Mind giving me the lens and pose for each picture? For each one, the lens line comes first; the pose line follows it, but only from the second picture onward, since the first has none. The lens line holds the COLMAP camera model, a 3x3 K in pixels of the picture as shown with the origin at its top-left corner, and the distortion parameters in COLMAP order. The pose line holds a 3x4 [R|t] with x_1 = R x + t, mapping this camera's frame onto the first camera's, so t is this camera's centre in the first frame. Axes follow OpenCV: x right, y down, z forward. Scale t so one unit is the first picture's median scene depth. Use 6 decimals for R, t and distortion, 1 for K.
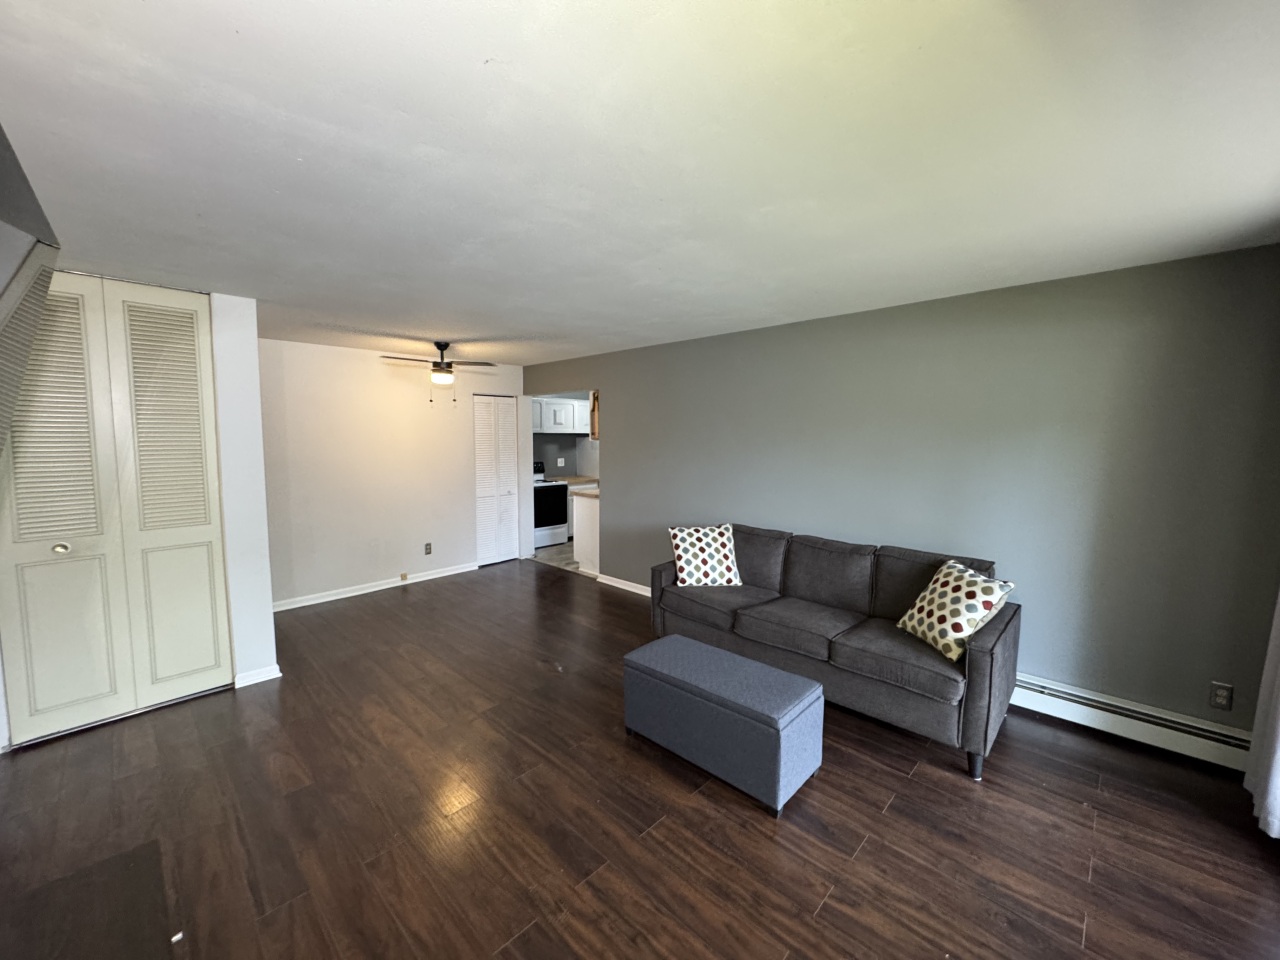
lens RADIAL K [[506.3, 0, 657.5], [0, 506.3, 467.4], [0, 0, 1]] dist [-0.001679, -0.000174]
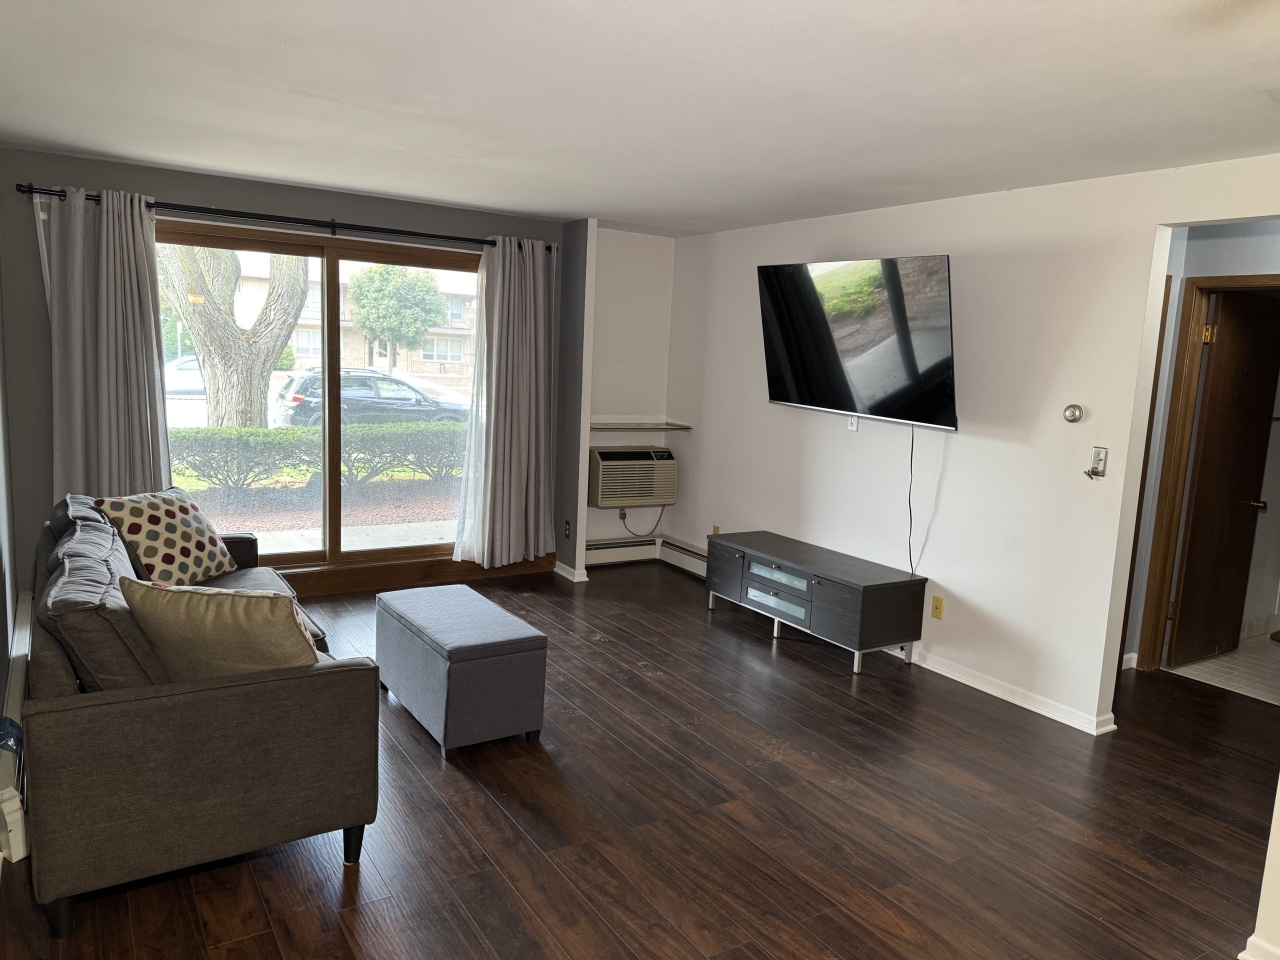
lens RADIAL K [[905.3, 0, 642.7], [0, 905.3, 479.8], [0, 0, 1]] dist [0.048096, -0.043797]
pose [[-0.966460, -0.081100, 0.243674, -0.710584], [-0.032387, 0.979742, 0.197628, -0.190483], [-0.254766, 0.183108, -0.949508, 3.031186]]
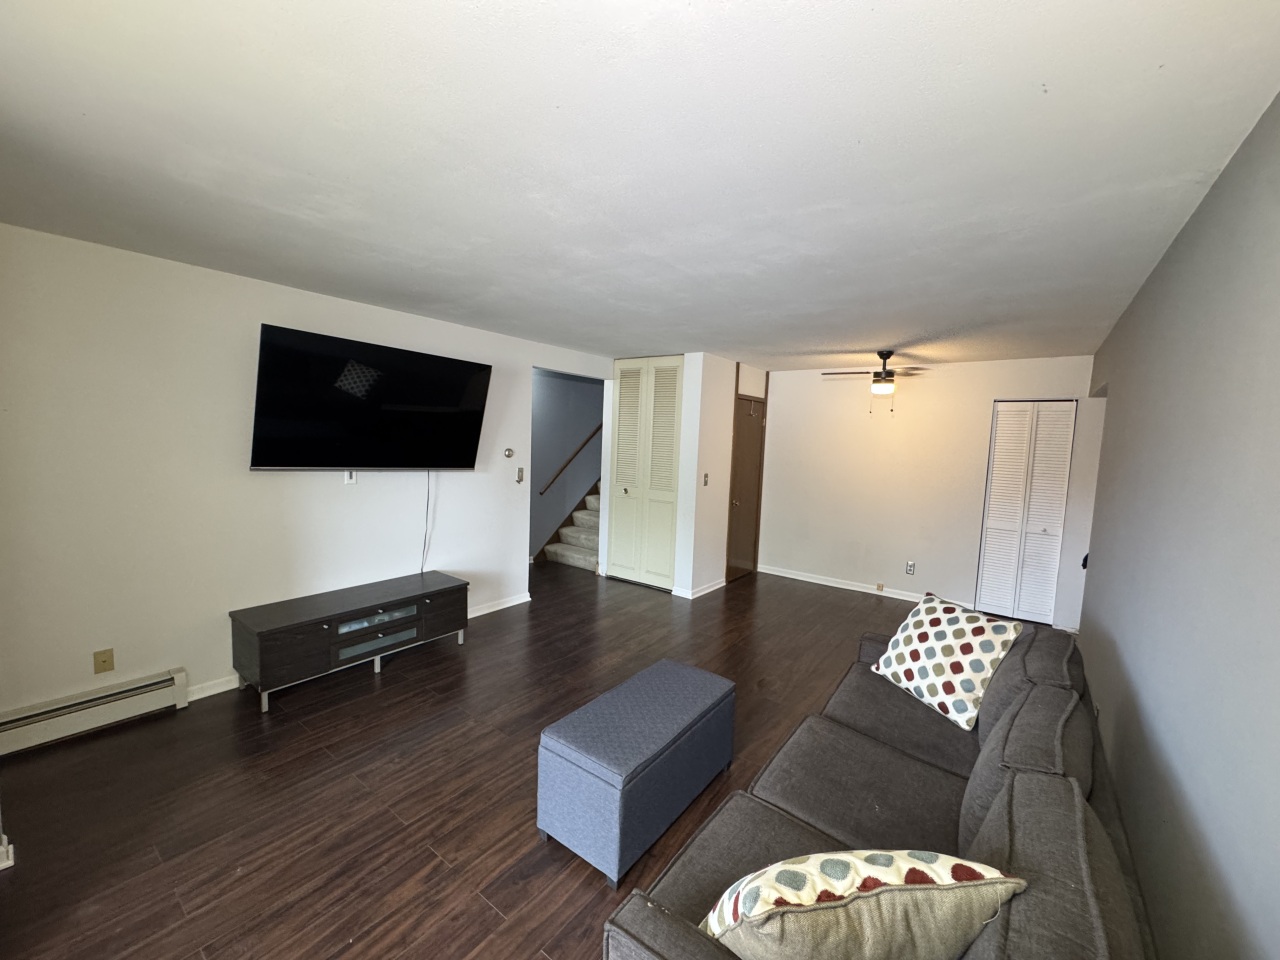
lens RADIAL K [[515.4, 0, 640.0], [0, 515.4, 480.0], [0, 0, 1]] dist [-0.002649, 0.000383]
pose [[0.107943, 0.089216, -0.990146, 1.253145], [-0.101185, 0.991779, 0.078332, -0.079089], [0.988994, 0.091733, 0.116082, 1.086706]]
